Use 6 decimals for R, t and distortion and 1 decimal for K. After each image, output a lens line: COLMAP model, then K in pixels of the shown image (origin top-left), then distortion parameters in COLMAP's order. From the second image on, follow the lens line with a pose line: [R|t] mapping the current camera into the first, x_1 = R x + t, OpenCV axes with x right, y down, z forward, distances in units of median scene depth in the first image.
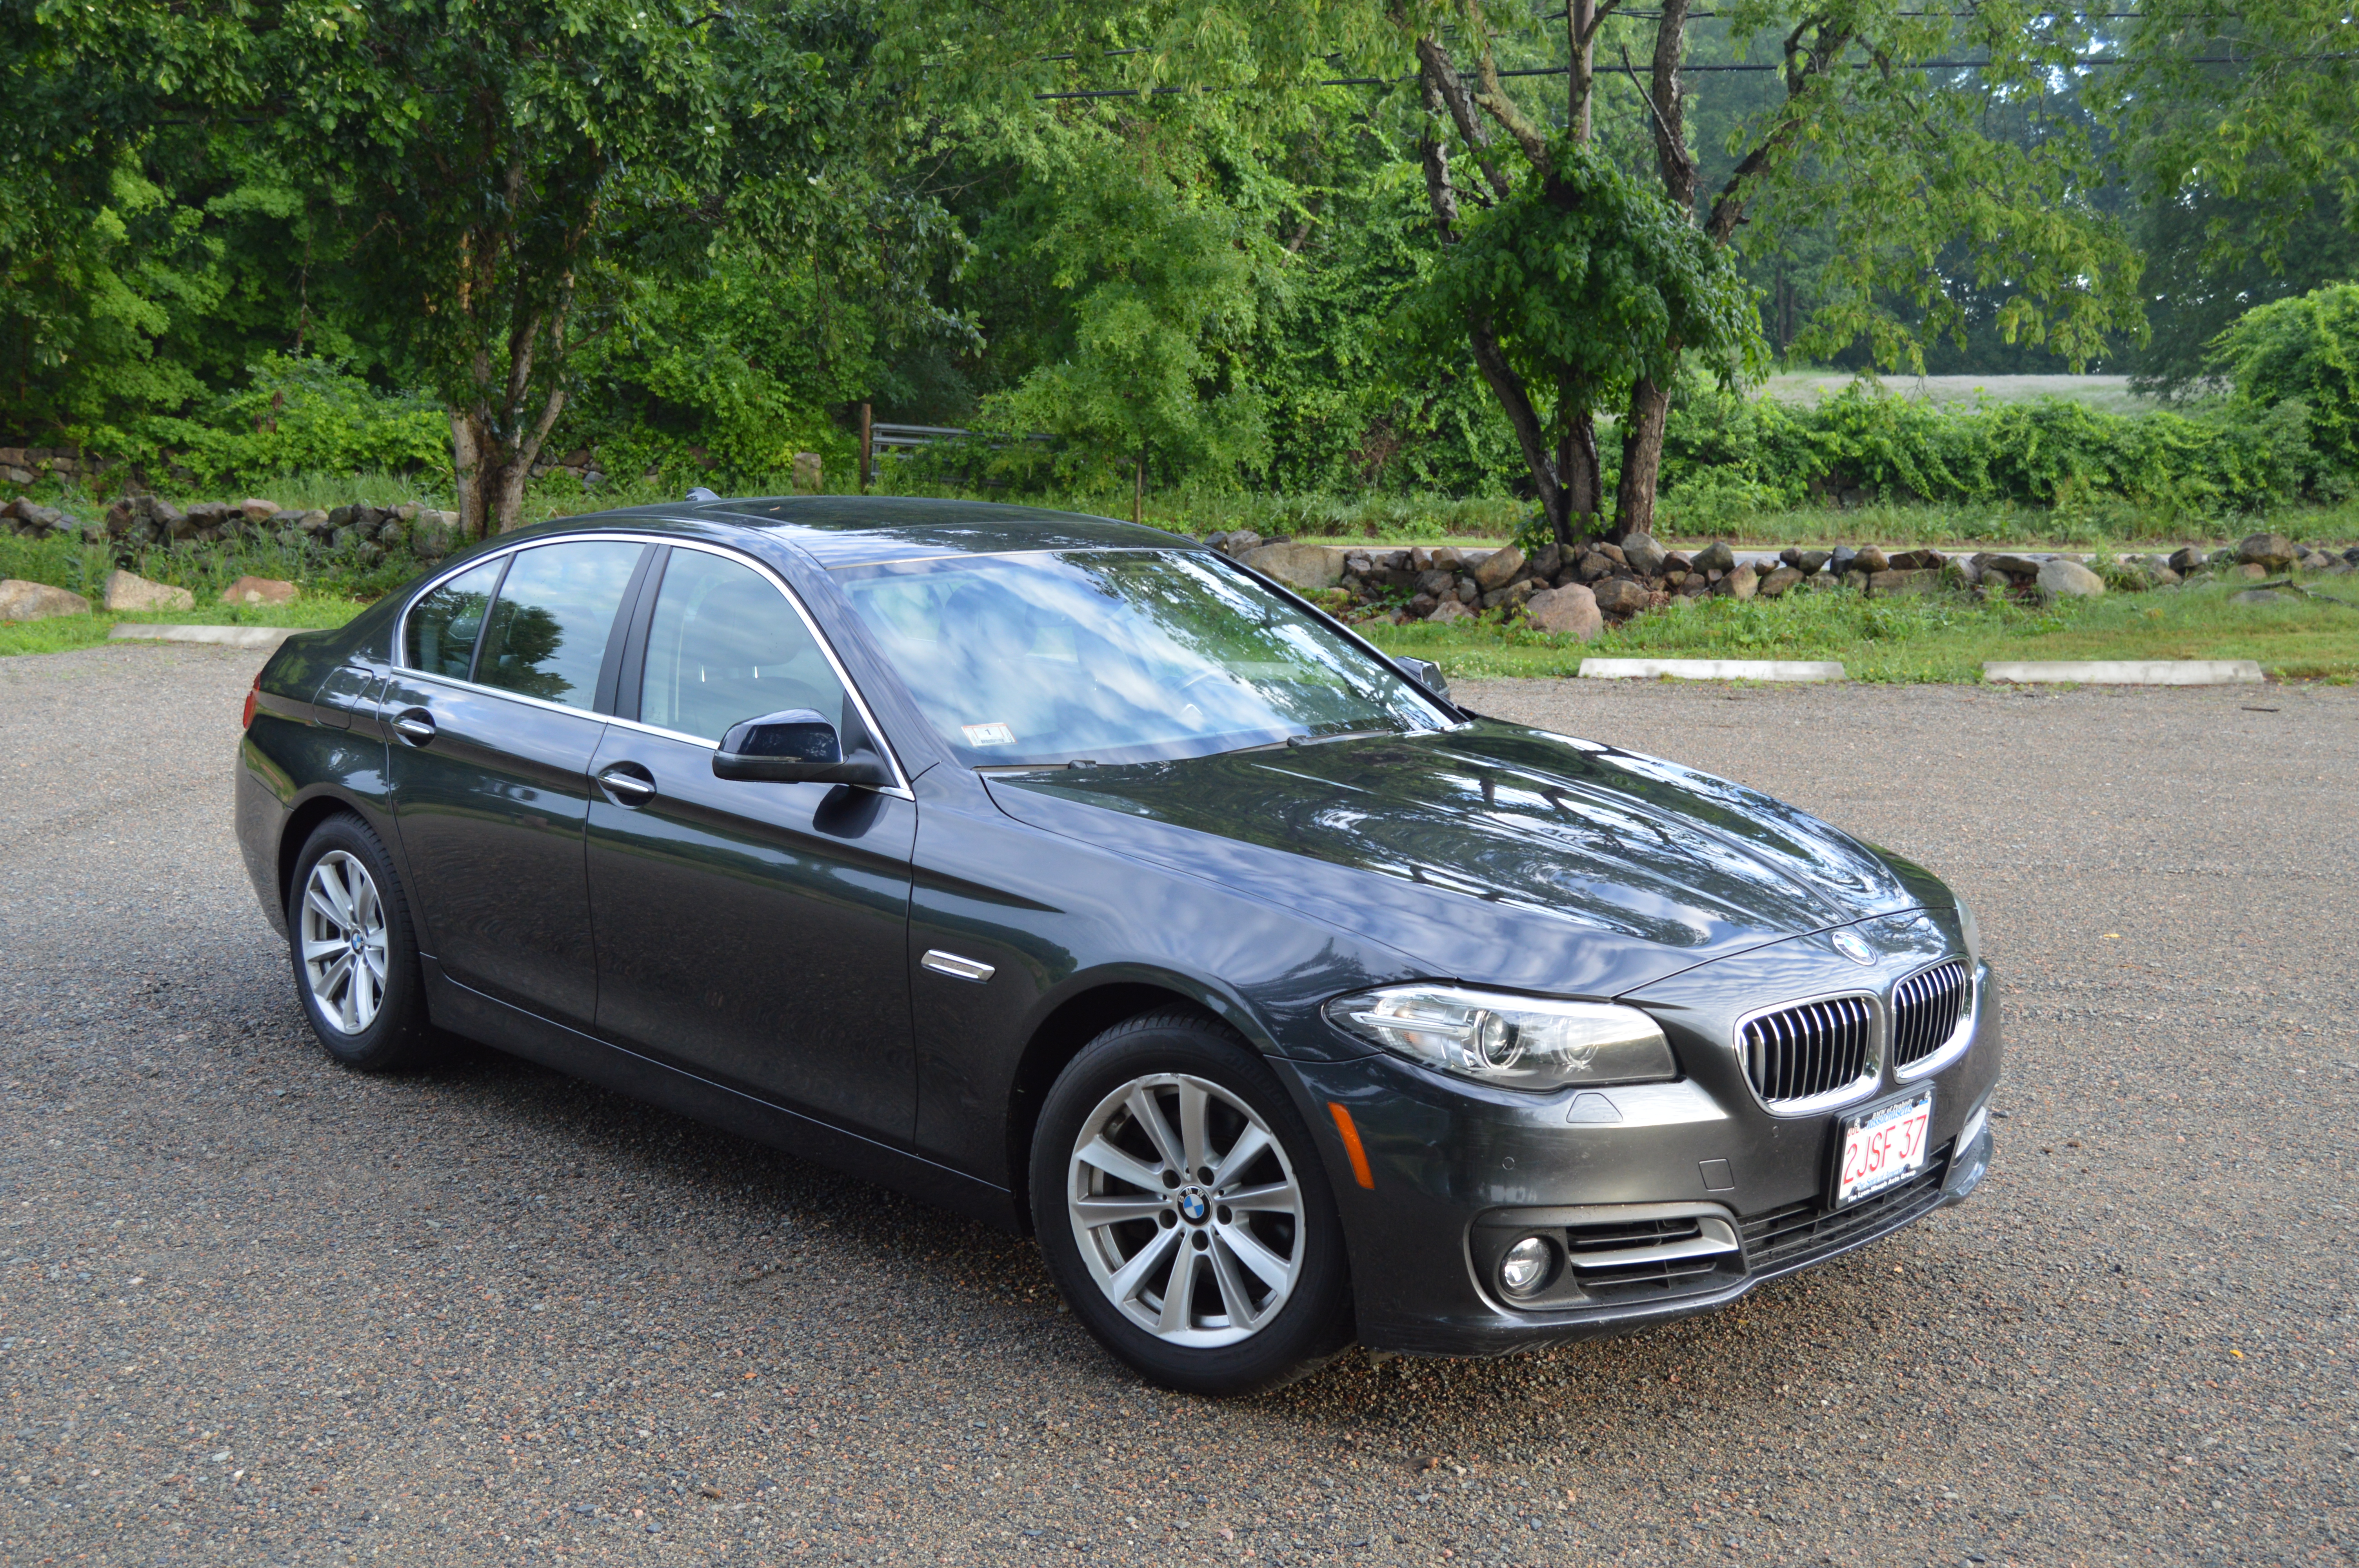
lens RADIAL K [[2501.4, 0, 1179.5], [0, 2501.4, 784.0], [0, 0, 1]] dist [0.006693, -0.001856]
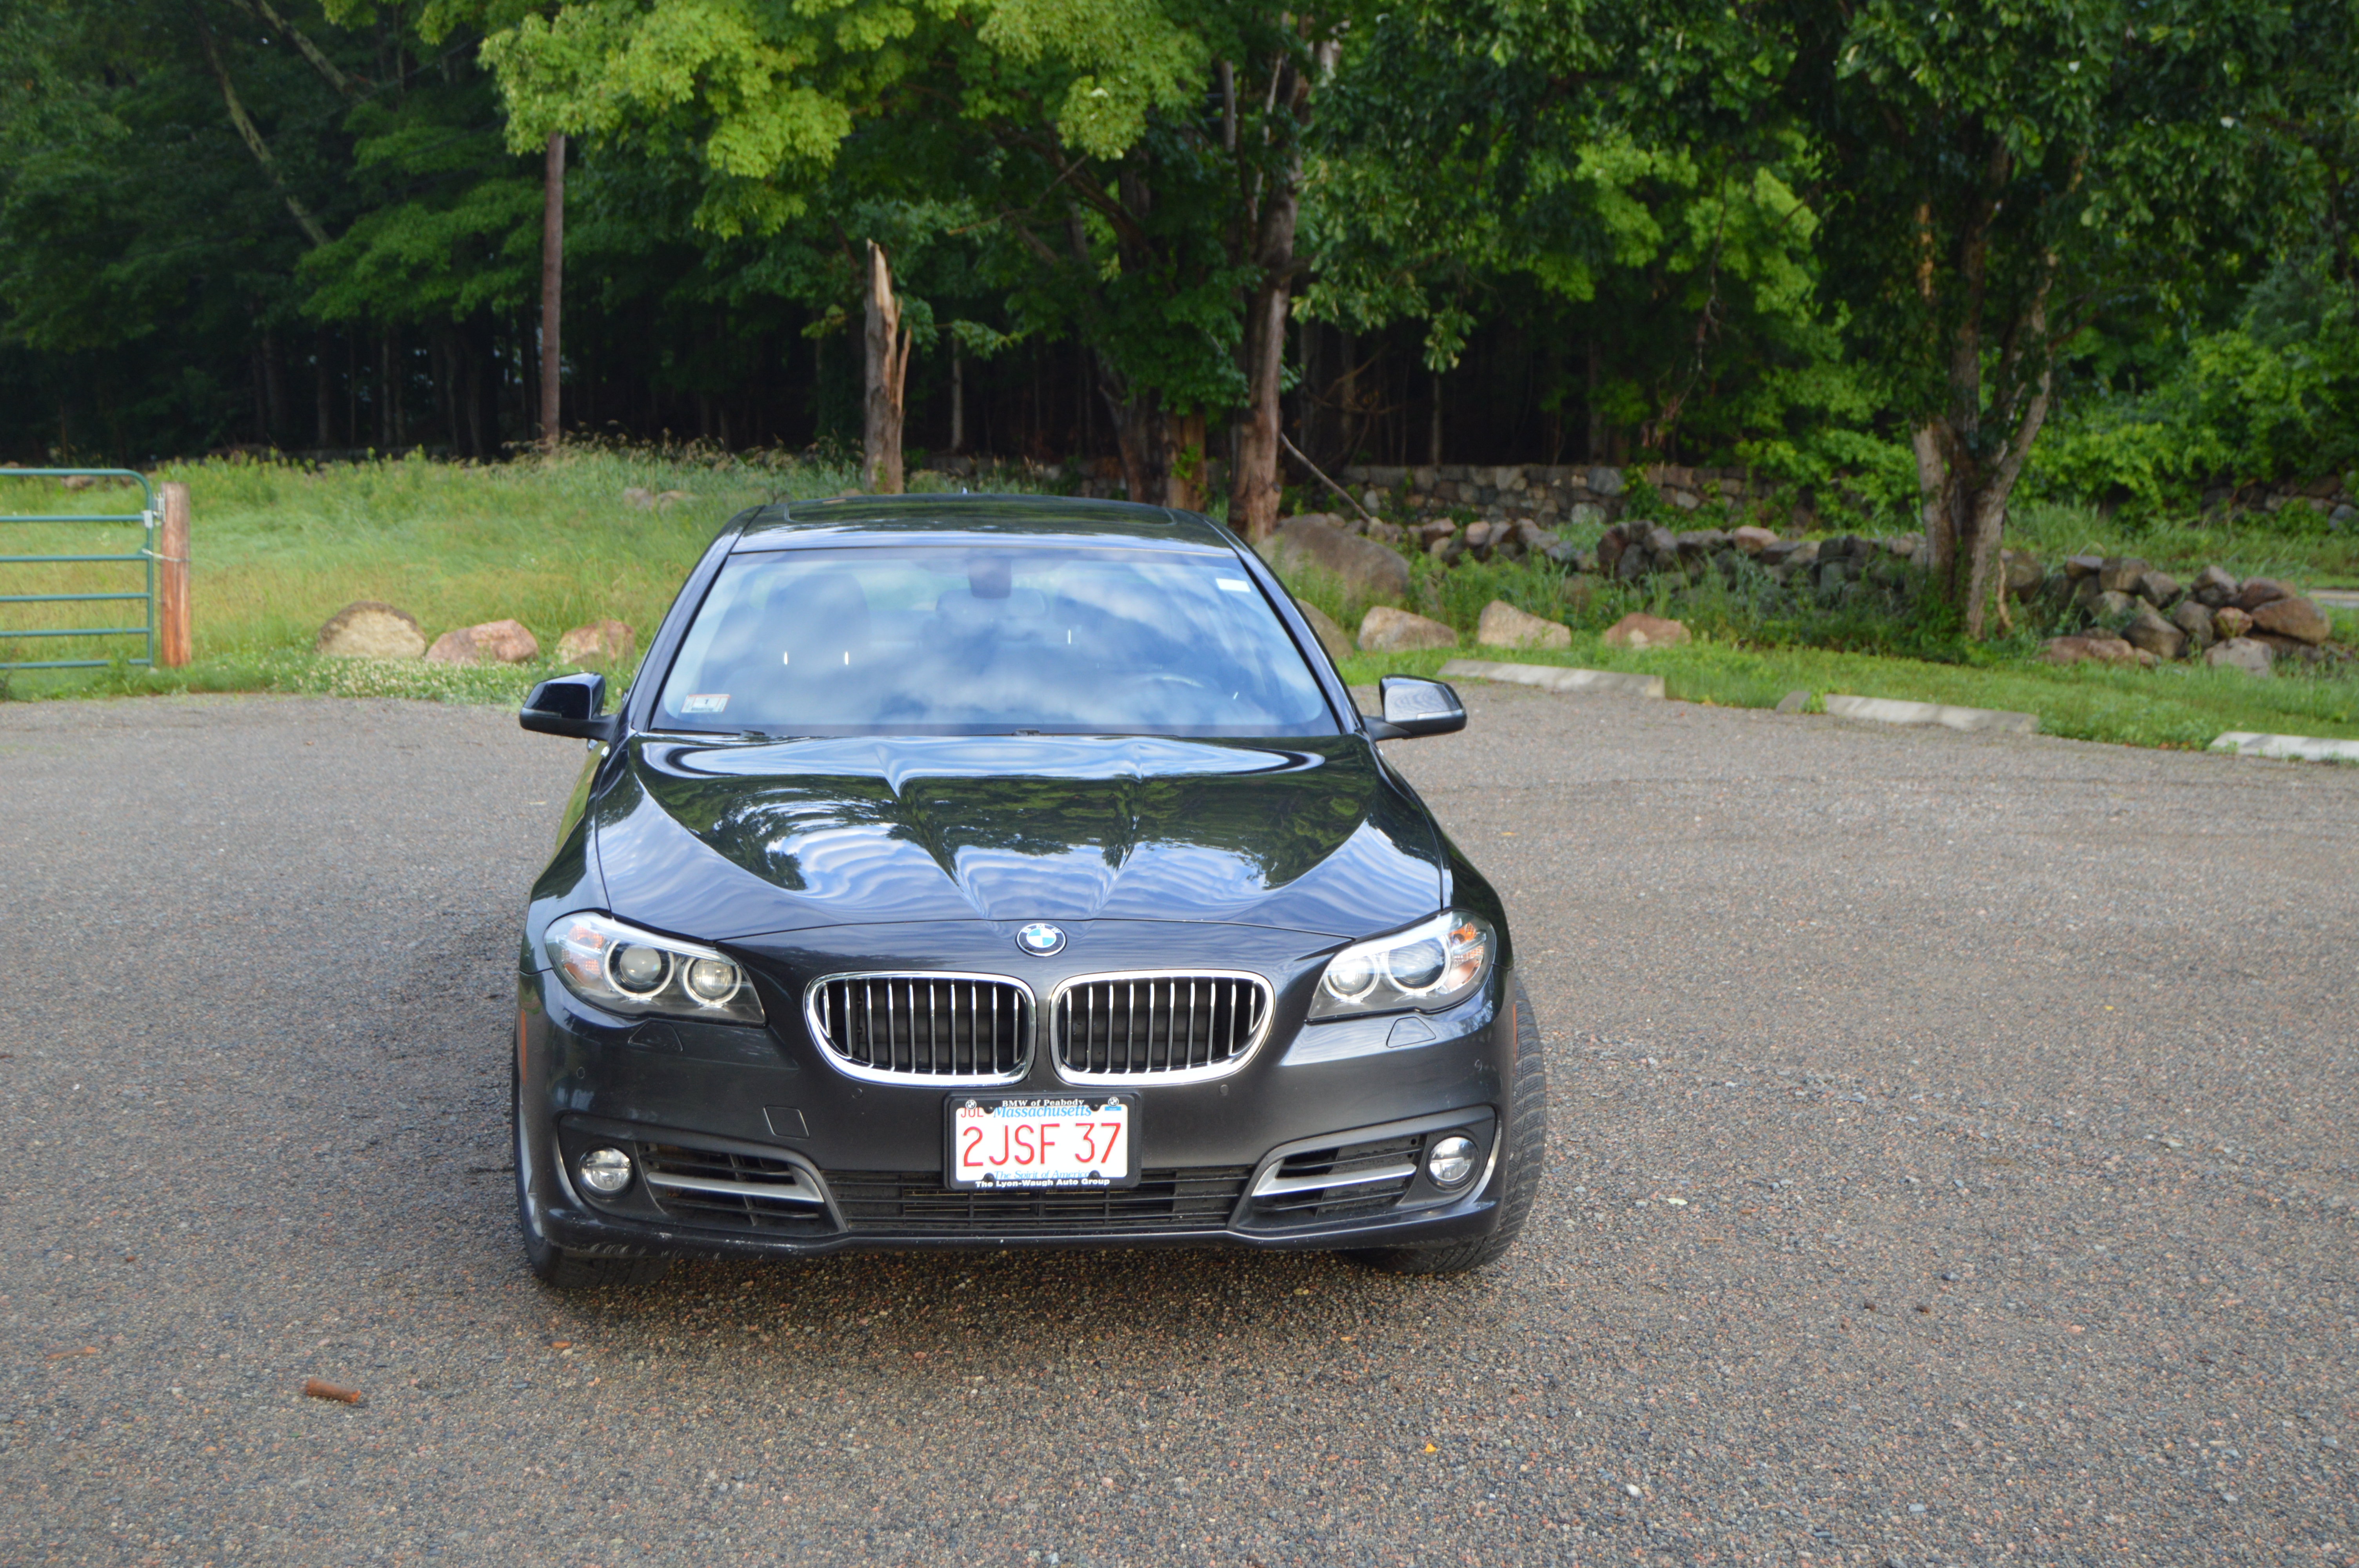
lens RADIAL K [[3427.1, 0, 1179.5], [0, 3427.1, 784.0], [0, 0, 1]] dist [-0.004265, 0.016669]
pose [[0.780958, 0.065928, -0.621094, 0.246341], [-0.093354, 0.995564, -0.011705, 0.003145], [0.617567, 0.067122, 0.783649, -0.007442]]
